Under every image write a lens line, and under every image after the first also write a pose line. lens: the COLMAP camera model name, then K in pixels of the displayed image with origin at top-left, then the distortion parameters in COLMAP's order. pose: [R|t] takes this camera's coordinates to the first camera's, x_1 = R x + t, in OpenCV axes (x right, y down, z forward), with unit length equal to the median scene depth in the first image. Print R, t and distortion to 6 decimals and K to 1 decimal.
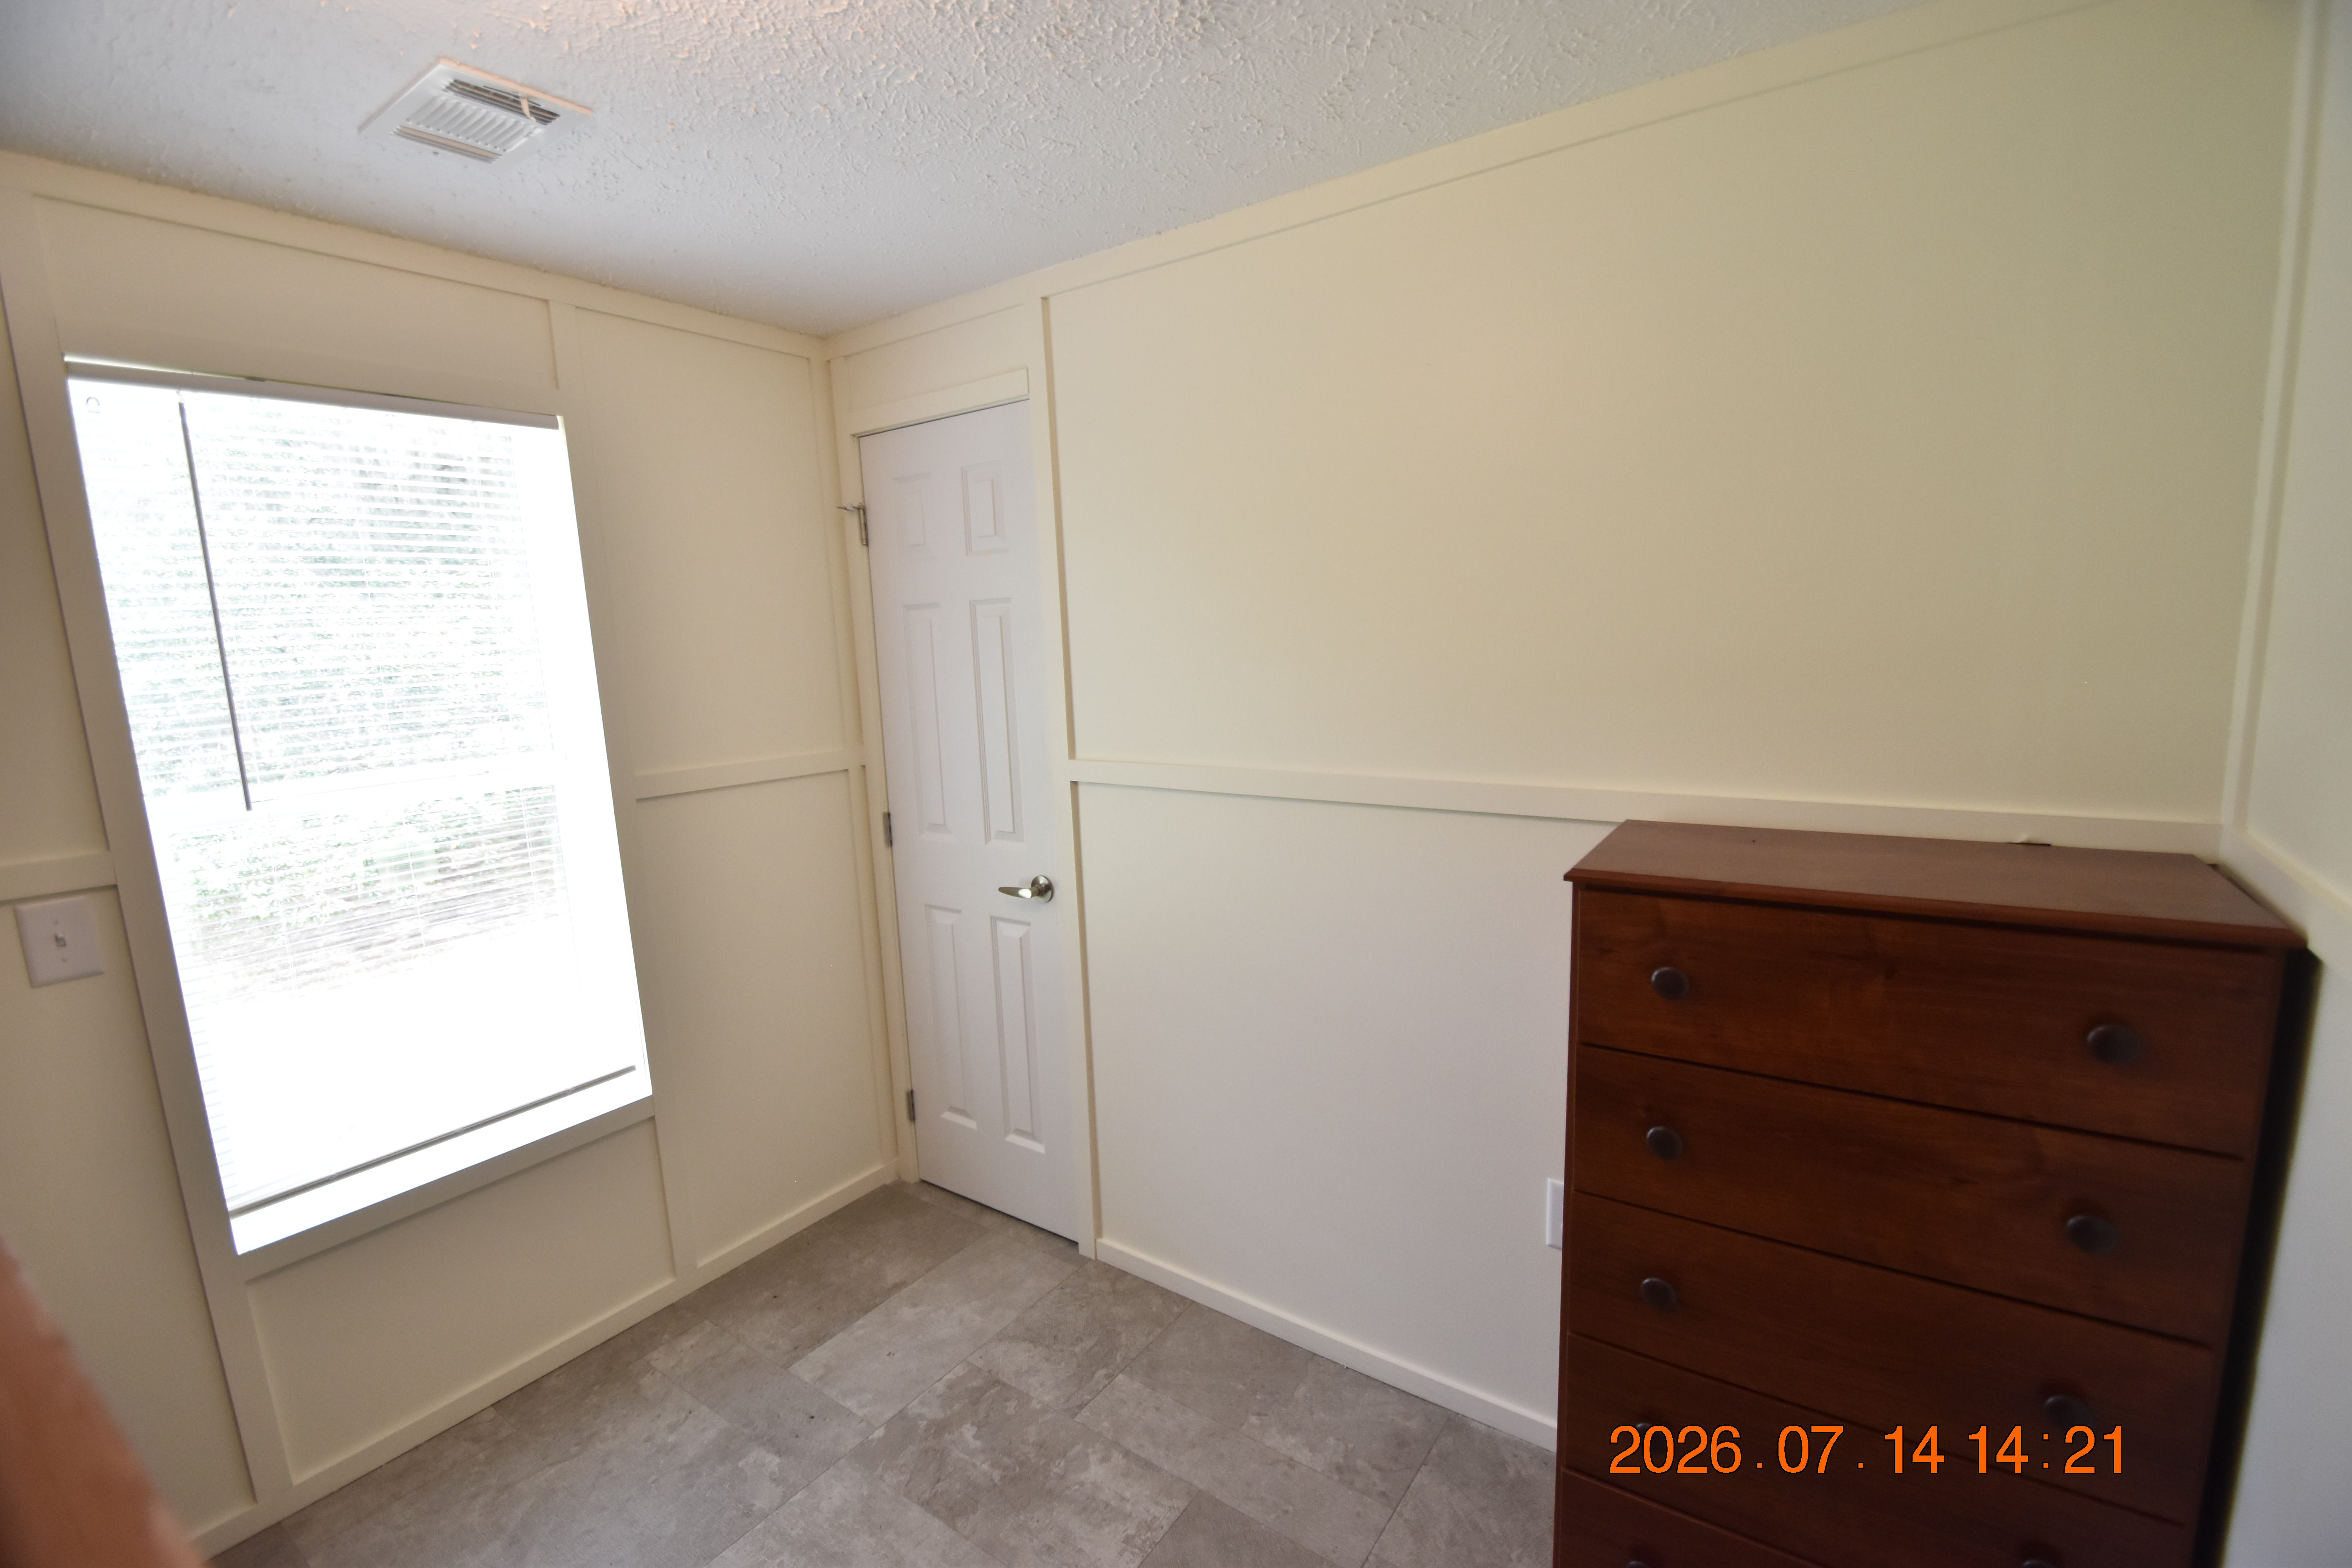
lens RADIAL K [[1025.5, 0, 1165.3], [0, 1025.5, 798.7], [0, 0, 1]] dist [0.020573, -0.022439]
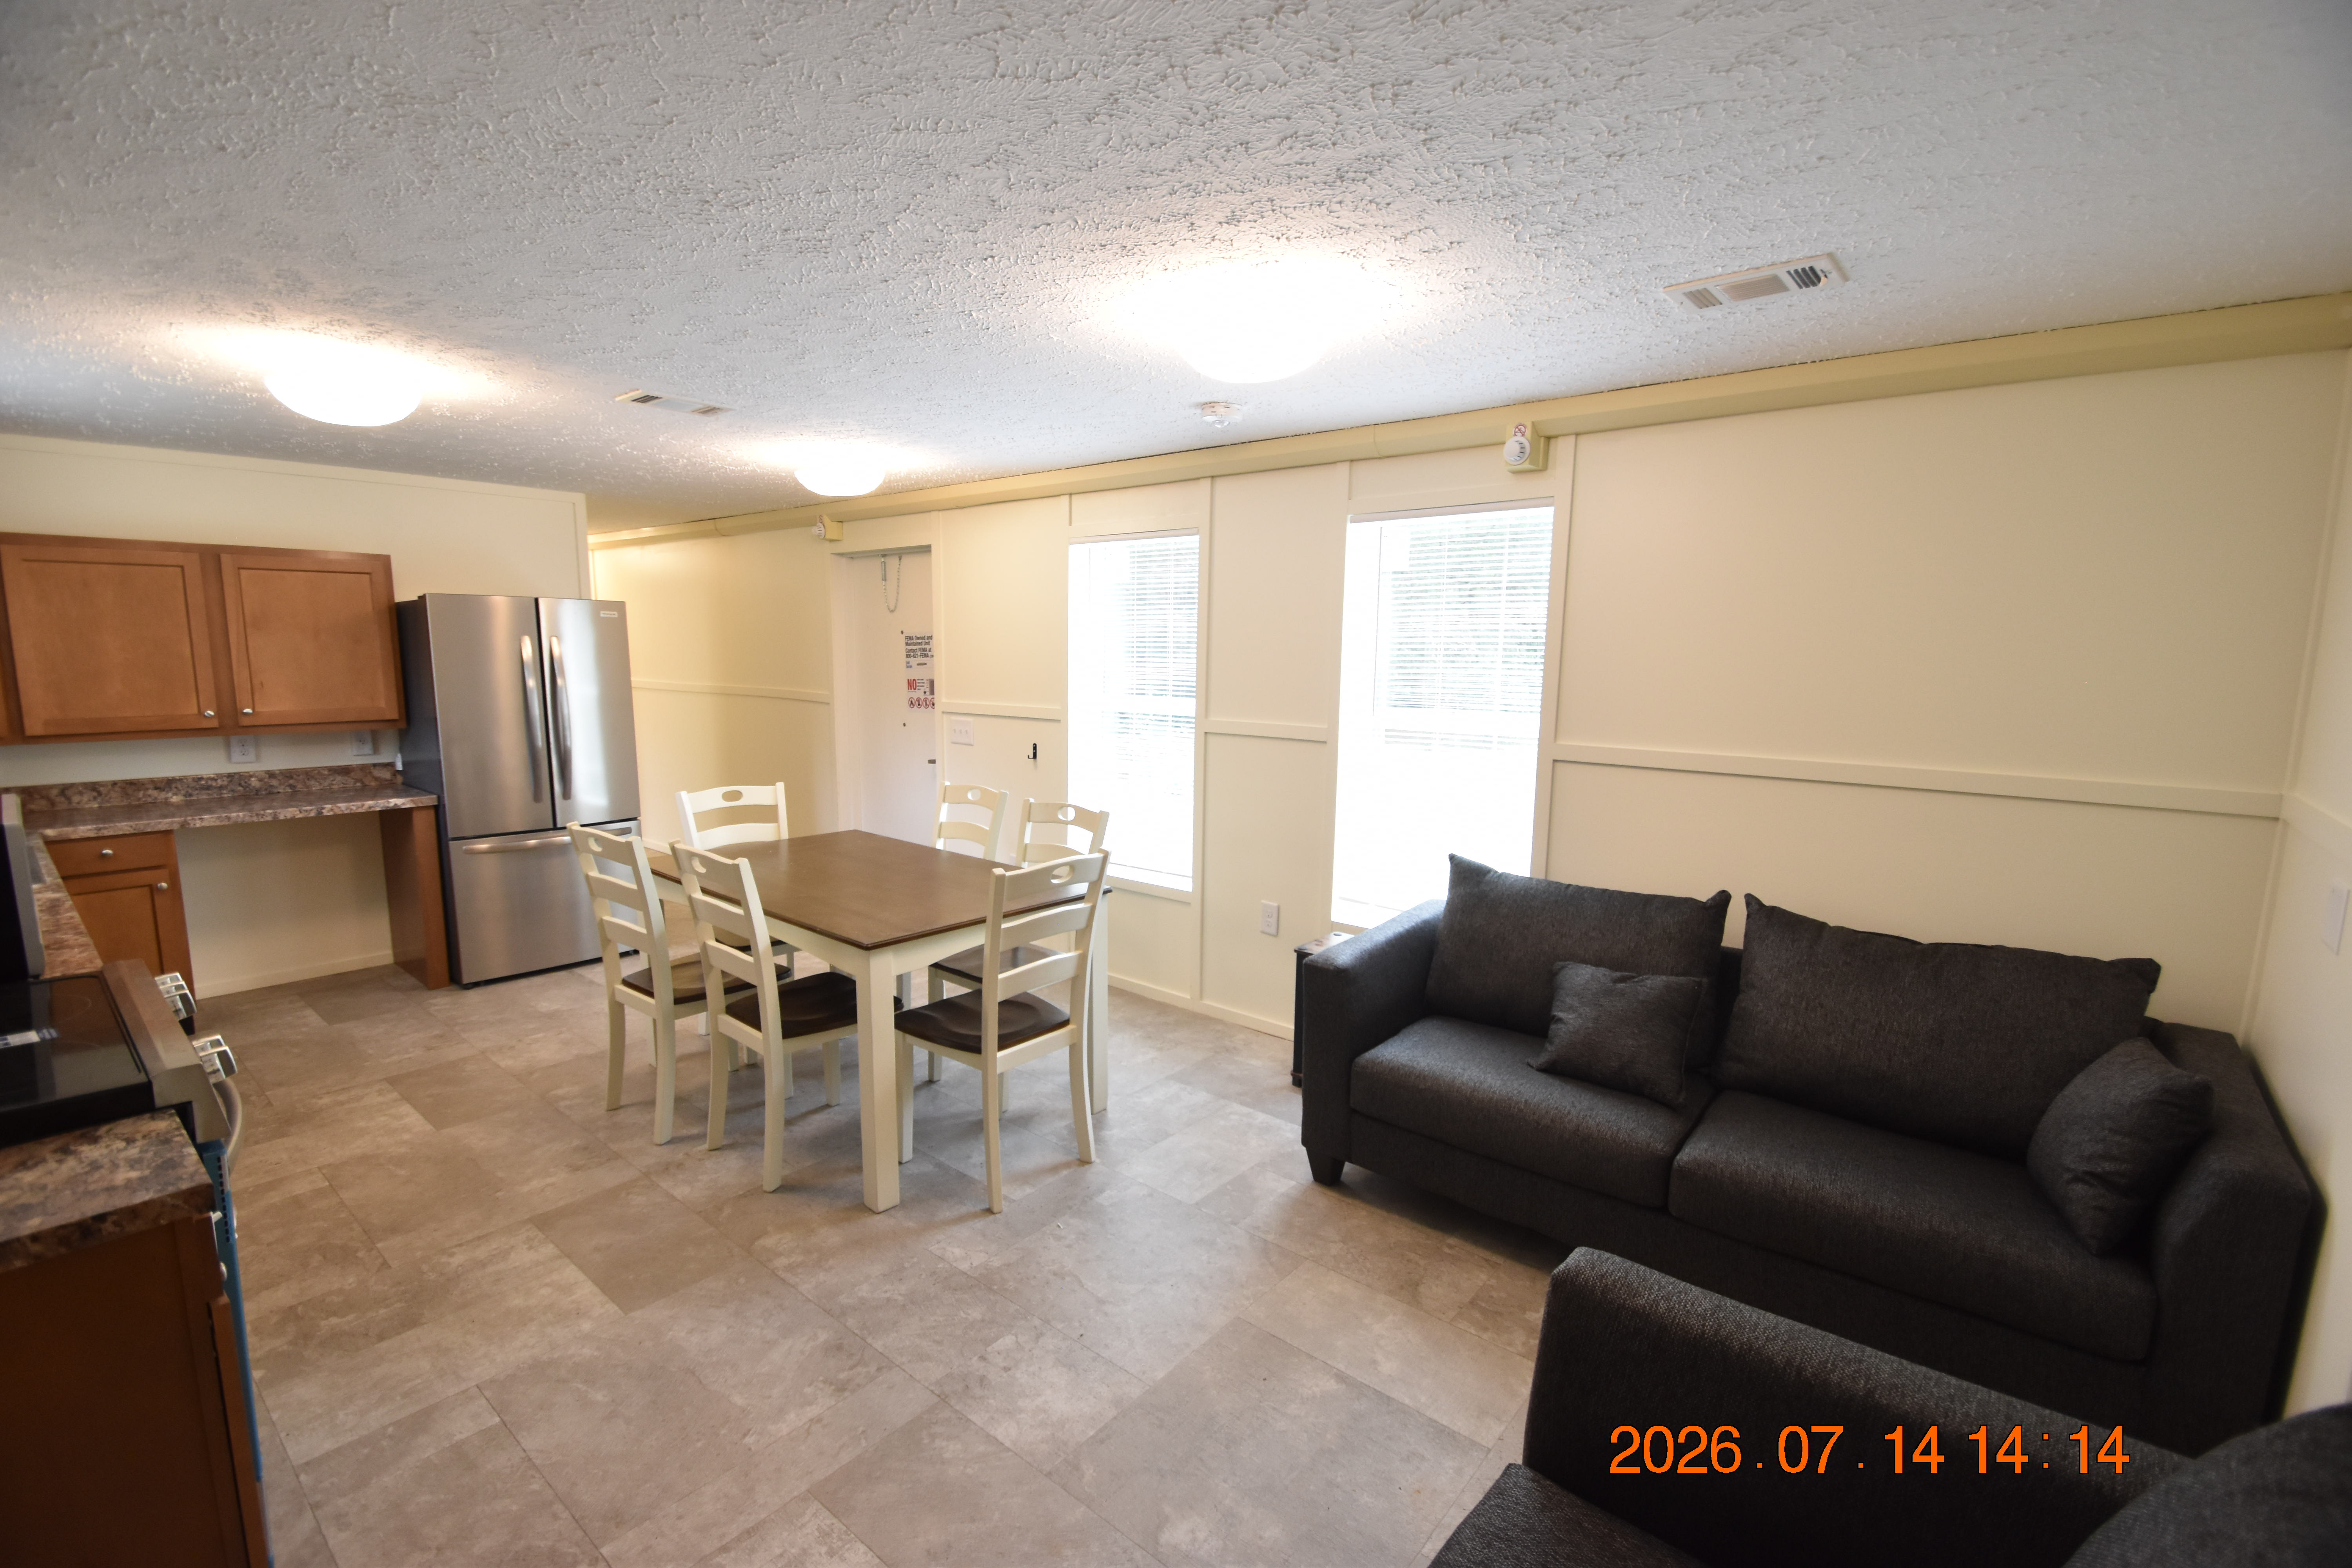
lens RADIAL K [[1025.5, 0, 1165.3], [0, 1025.5, 798.7], [0, 0, 1]] dist [0.020573, -0.022439]
pose [[0.072227, -0.105430, 0.991800, -0.822467], [0.153951, 0.983659, 0.093353, -0.037860], [-0.985435, 0.145946, 0.087278, 0.434787]]
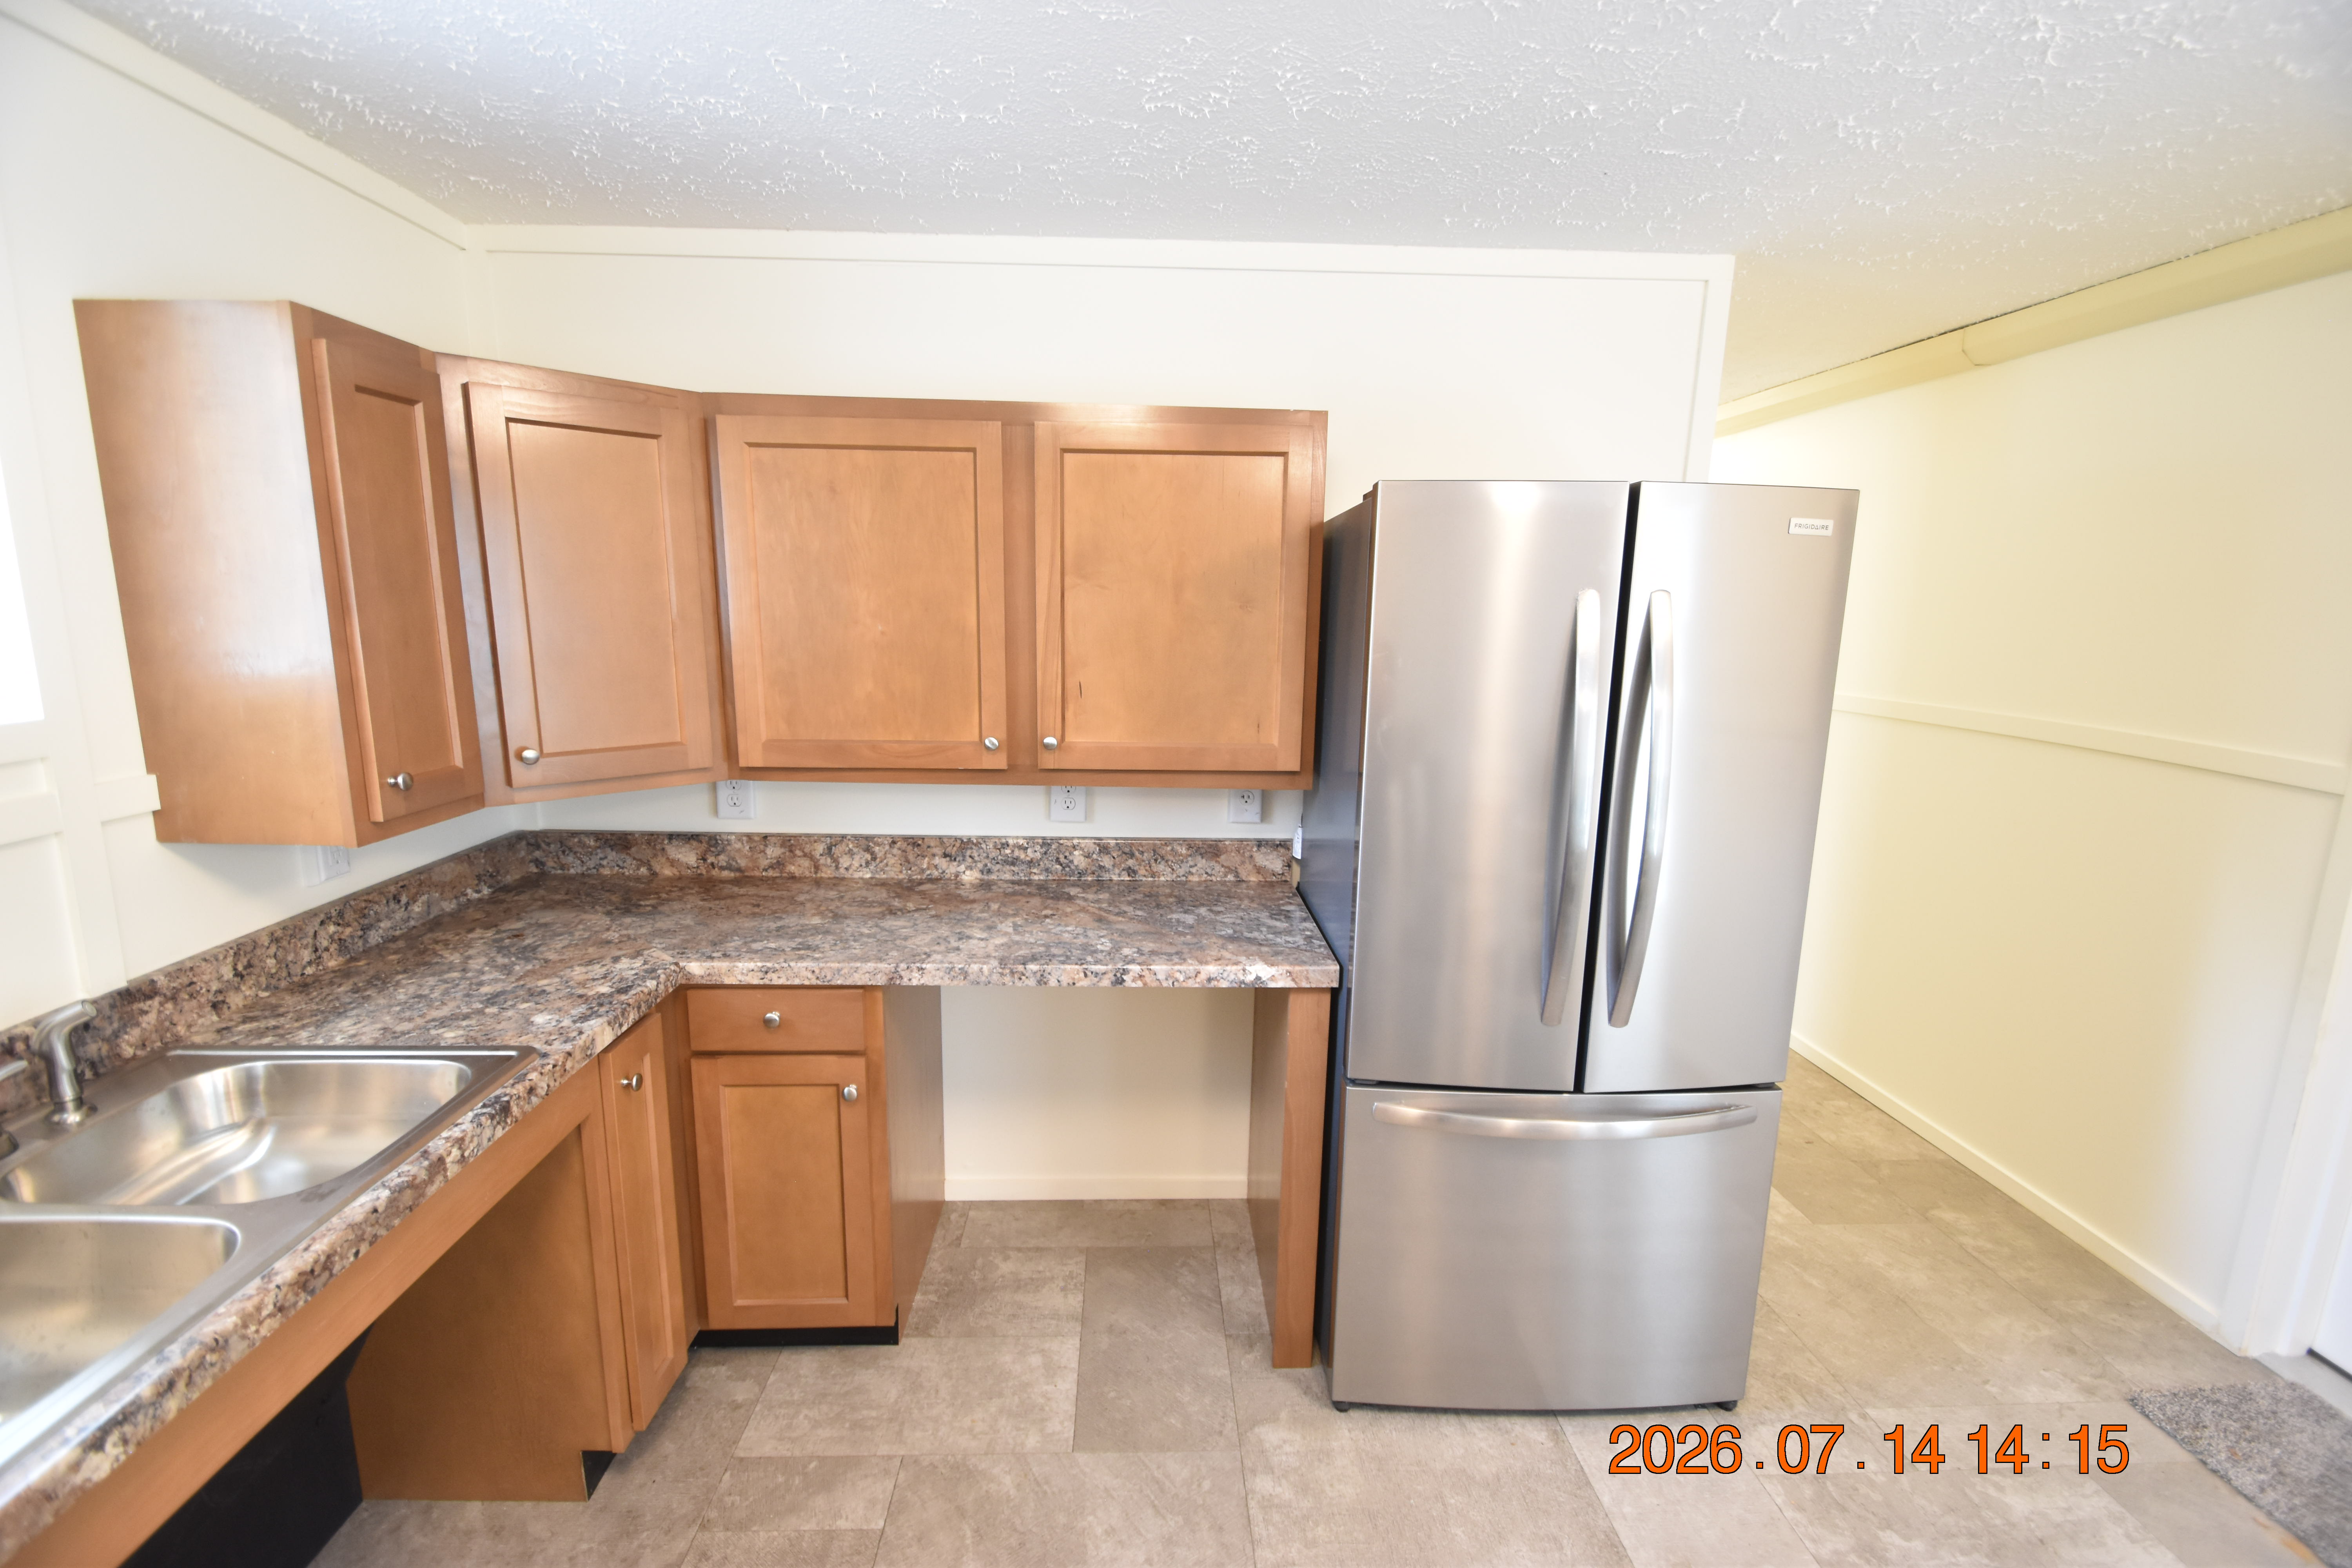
lens RADIAL K [[1025.5, 0, 1165.3], [0, 1025.5, 798.7], [0, 0, 1]] dist [0.020573, -0.022439]
pose [[0.789864, -0.062749, 0.610063, 0.596118], [0.054944, 0.997992, 0.031513, -0.275662], [-0.610816, 0.008628, 0.791726, 1.538878]]
